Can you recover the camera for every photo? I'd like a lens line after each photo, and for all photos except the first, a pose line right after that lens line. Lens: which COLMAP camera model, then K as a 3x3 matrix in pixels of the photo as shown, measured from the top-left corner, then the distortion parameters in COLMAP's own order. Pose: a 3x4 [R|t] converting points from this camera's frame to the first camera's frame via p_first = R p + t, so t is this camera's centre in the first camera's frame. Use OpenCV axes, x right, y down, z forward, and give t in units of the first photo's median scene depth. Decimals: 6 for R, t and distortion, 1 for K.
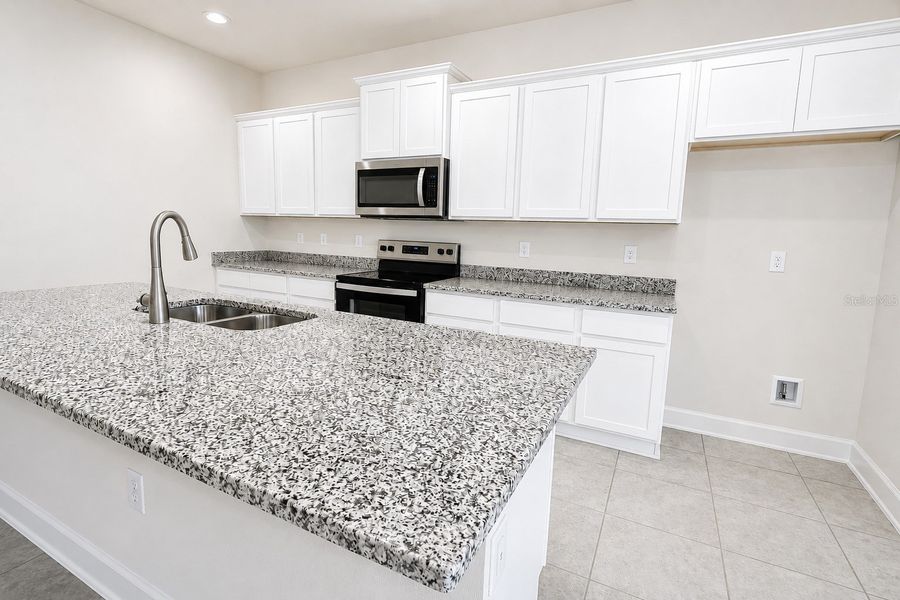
lens RADIAL K [[426.4, 0, 451.0], [0, 426.4, 288.1], [0, 0, 1]] dist [0.004596, -0.000219]
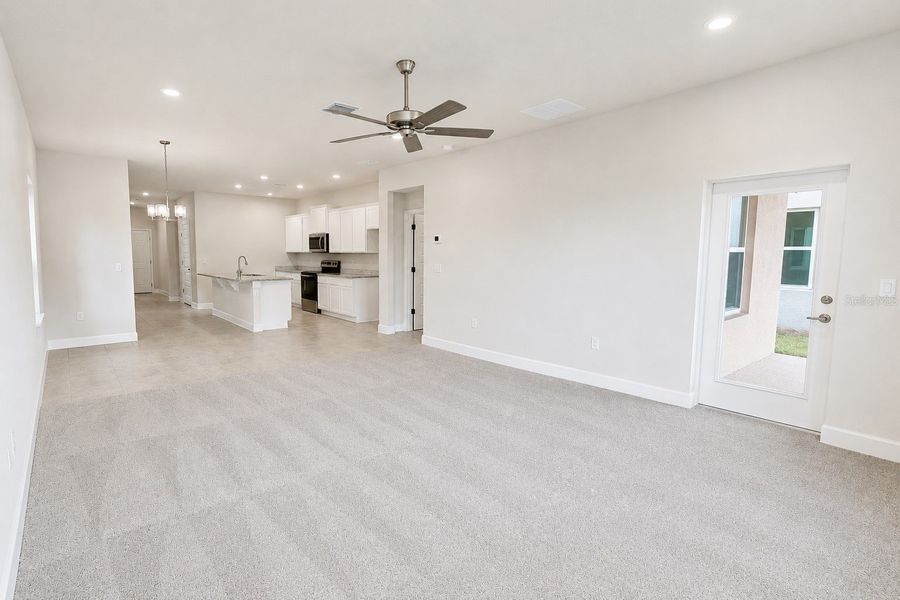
lens RADIAL K [[426.4, 0, 451.0], [0, 426.4, 288.1], [0, 0, 1]] dist [0.004596, -0.000219]
pose [[0.938011, 0.007262, -0.346529, 1.869339], [-0.033577, 0.996982, -0.069995, 0.274823], [0.344975, 0.077291, 0.935424, -1.533000]]
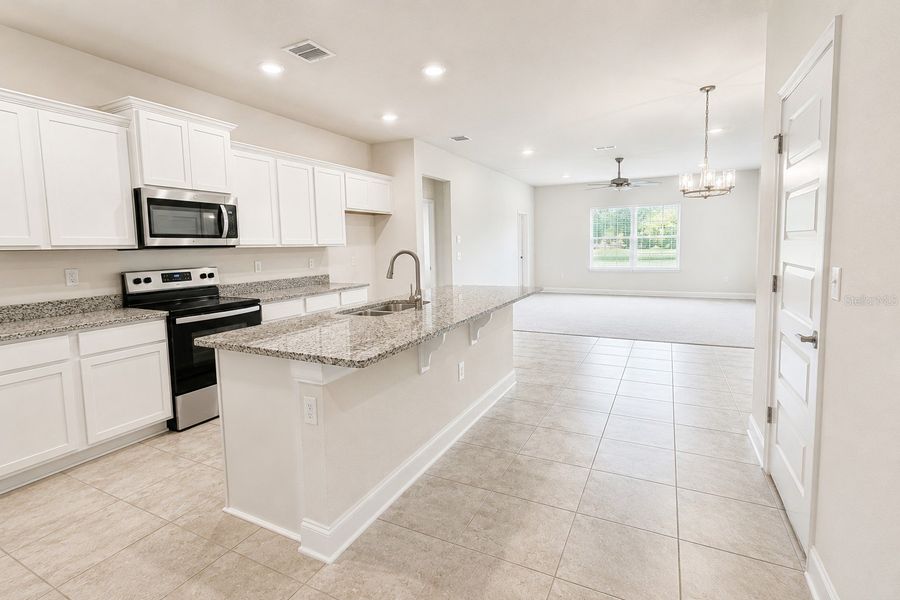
lens RADIAL K [[426.4, 0, 451.0], [0, 426.4, 288.1], [0, 0, 1]] dist [0.004596, -0.000219]
pose [[-0.001557, -0.128044, 0.991767, -1.211862], [0.146482, 0.981041, 0.126889, -0.108777], [-0.989212, 0.145473, 0.017229, 0.375426]]
